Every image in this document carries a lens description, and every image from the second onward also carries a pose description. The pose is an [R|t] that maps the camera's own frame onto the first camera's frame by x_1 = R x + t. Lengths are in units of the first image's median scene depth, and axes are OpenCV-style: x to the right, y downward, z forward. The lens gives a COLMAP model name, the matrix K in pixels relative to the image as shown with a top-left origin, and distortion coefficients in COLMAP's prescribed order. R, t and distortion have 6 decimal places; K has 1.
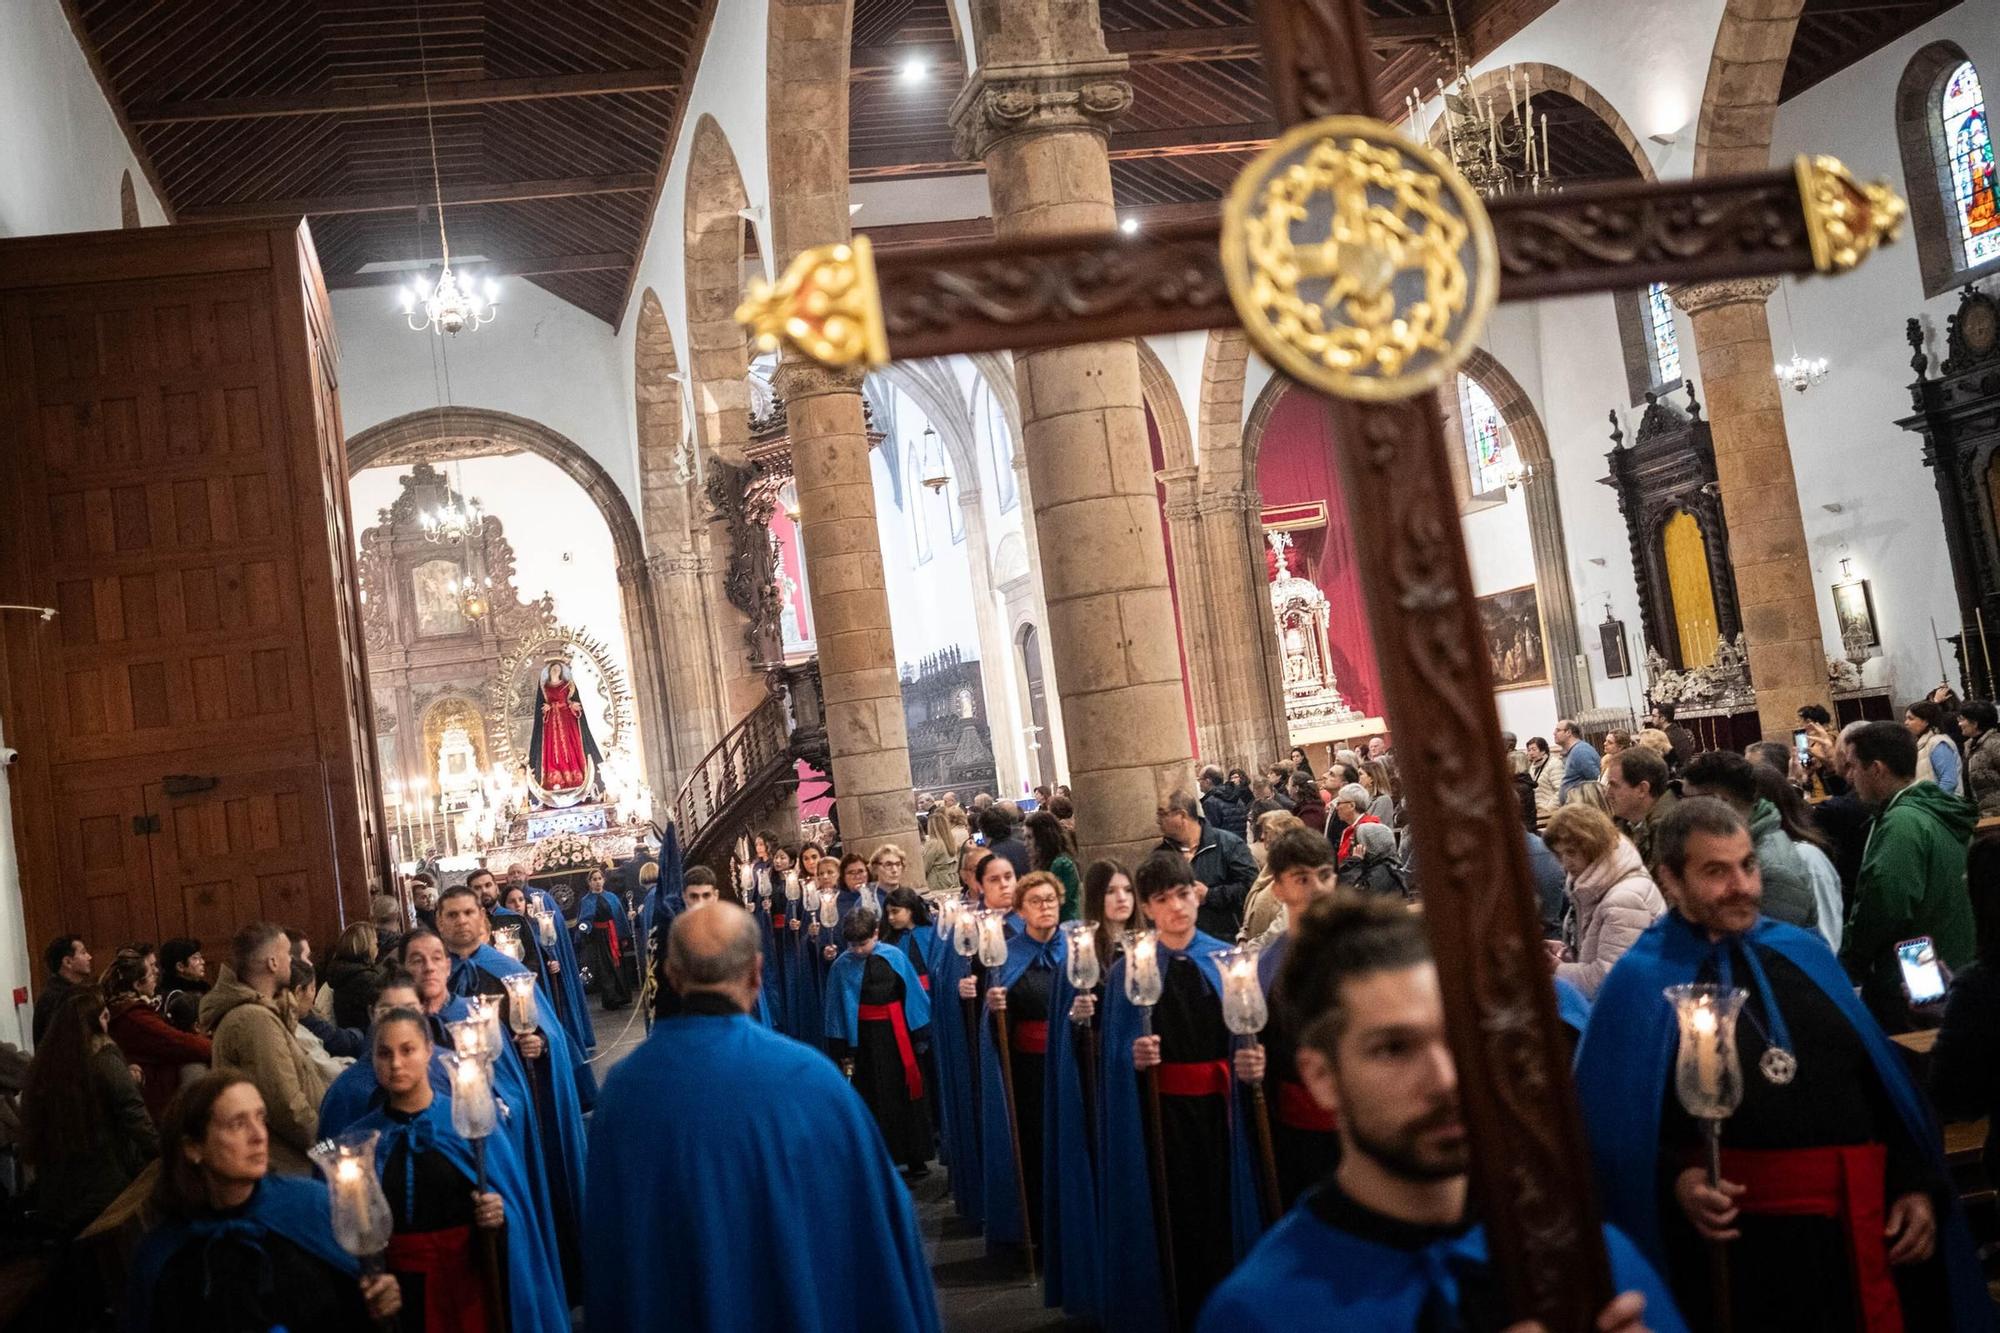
lens RADIAL K [[2637.5, 0, 998.9], [0, 2637.5, 527.8], [0, 0, 1]] dist [-0.065606, -0.006970]
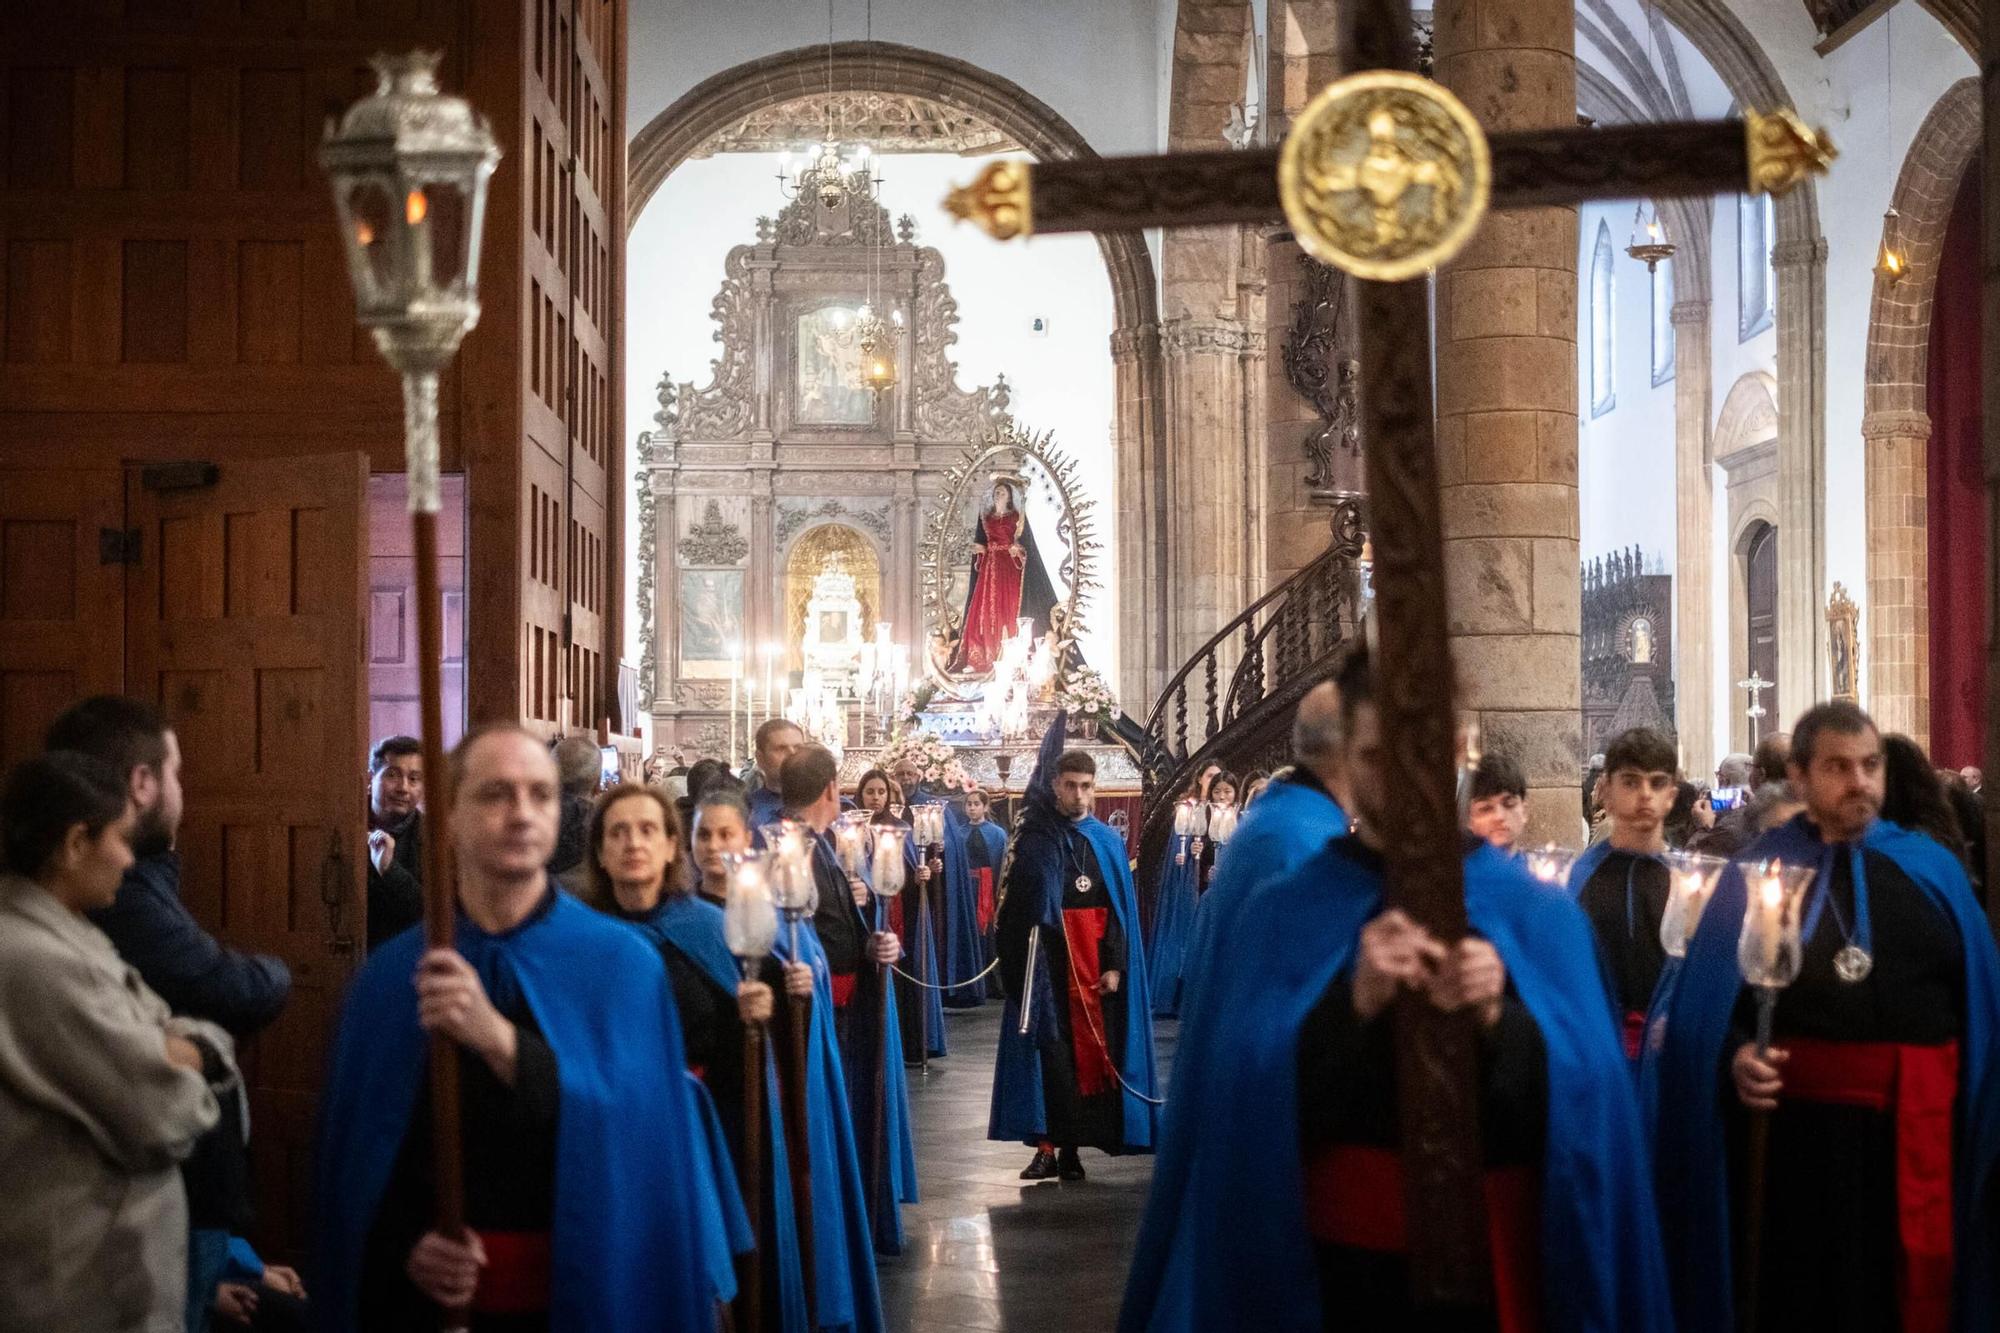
lens RADIAL K [[3536.4, 0, 944.0], [0, 3536.4, 668.3], [0, 0, 1]] dist [-0.001565, 0.010768]
pose [[0.973571, 0.125355, -0.190907, -0.015585], [-0.112540, 0.990691, 0.076594, 0.034117], [0.198731, -0.053085, 0.978615, 0.179505]]
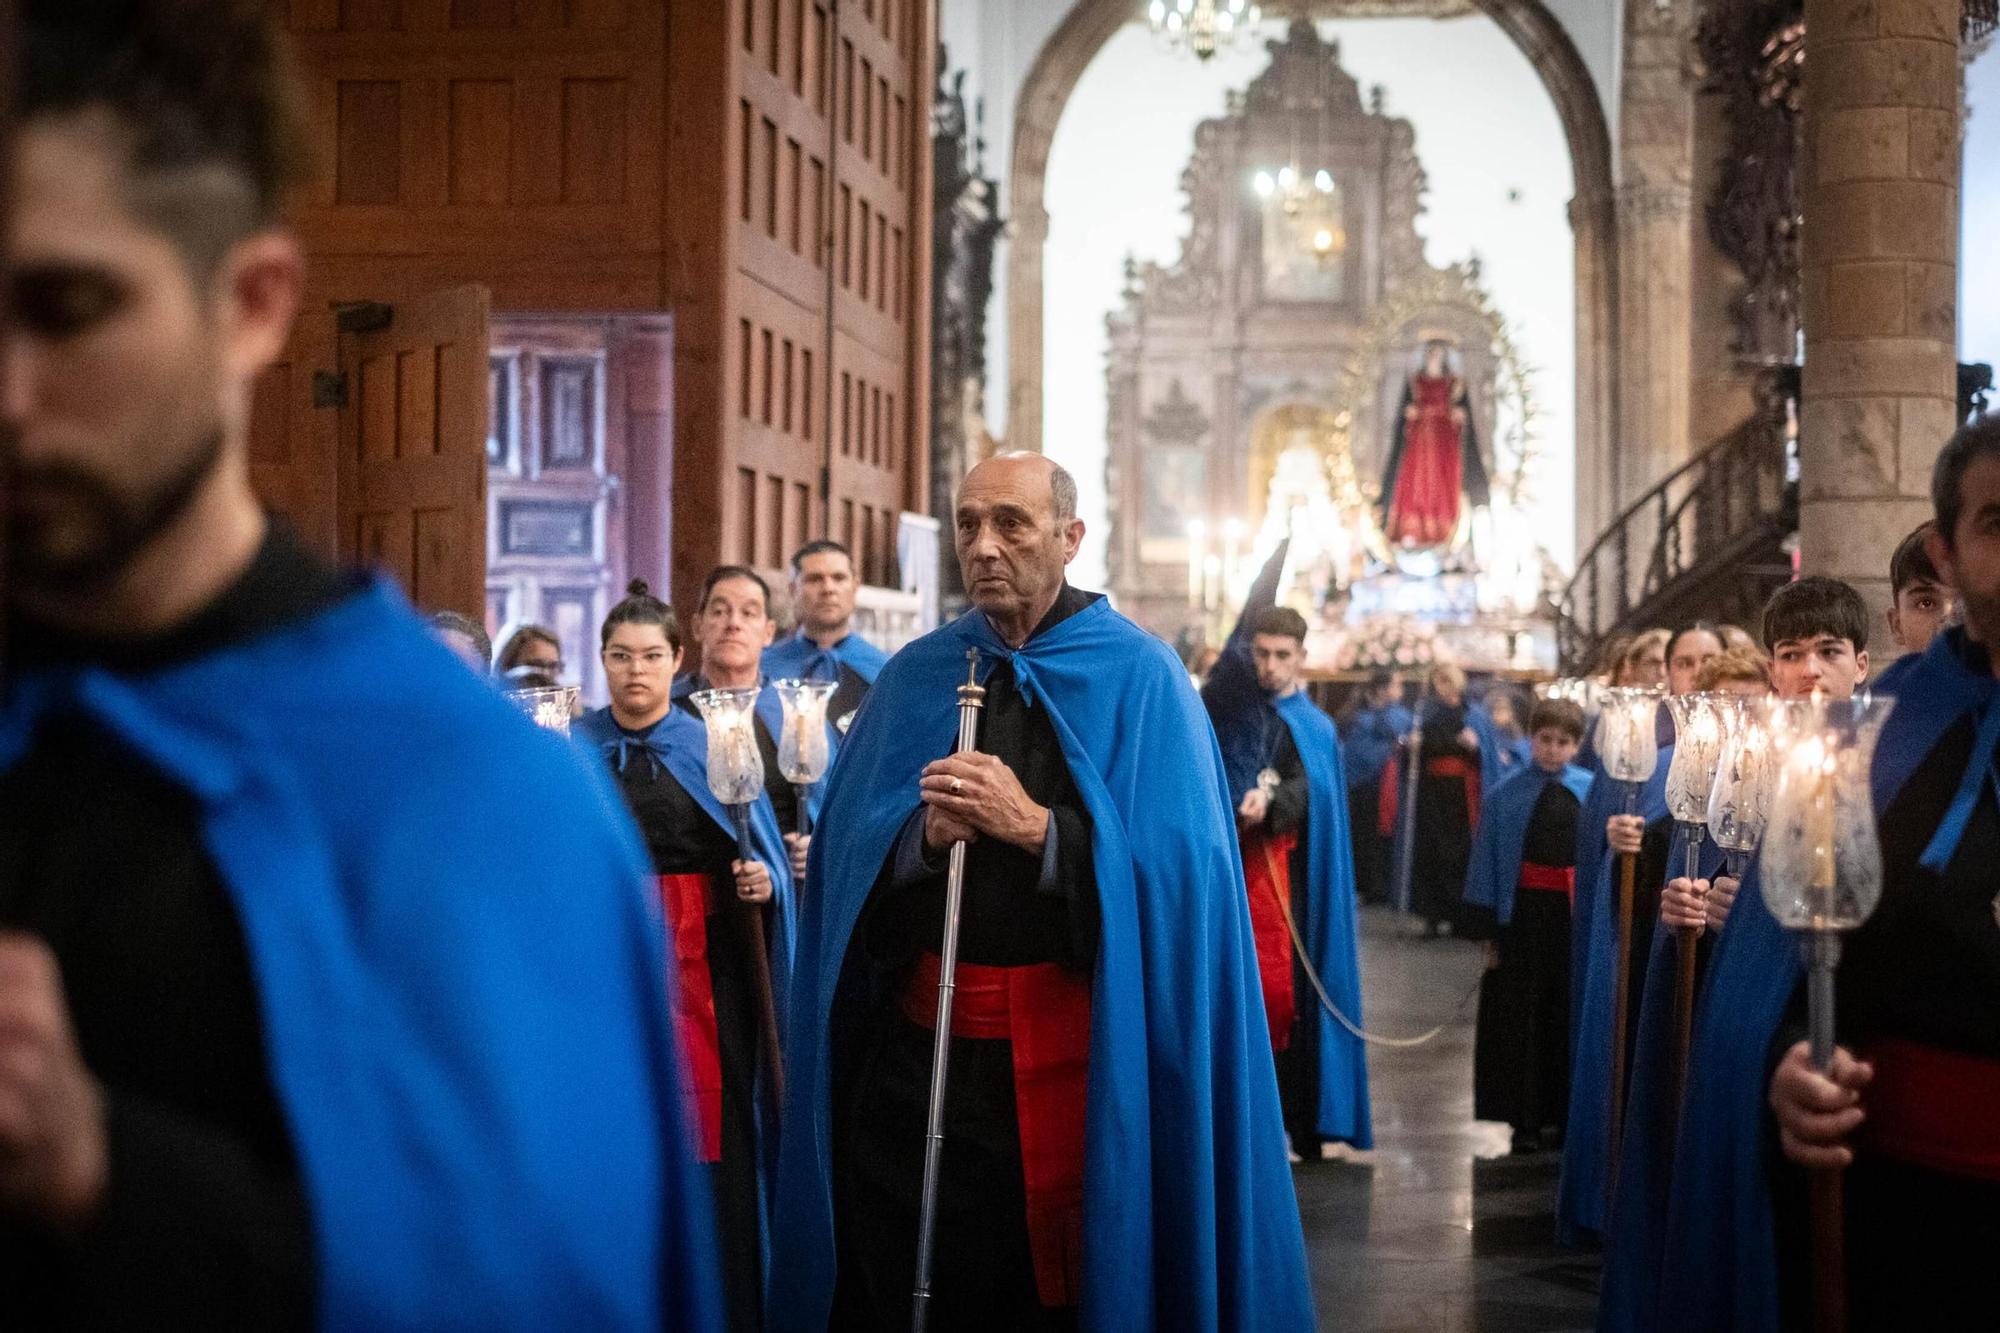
lens RADIAL K [[3536.4, 0, 944.0], [0, 3536.4, 668.3], [0, 0, 1]] dist [-0.001565, 0.010768]
pose [[0.924534, 0.143090, -0.353217, 0.021663], [-0.105486, 0.986708, 0.123614, 0.035873], [0.366209, -0.077026, 0.927339, 0.203725]]
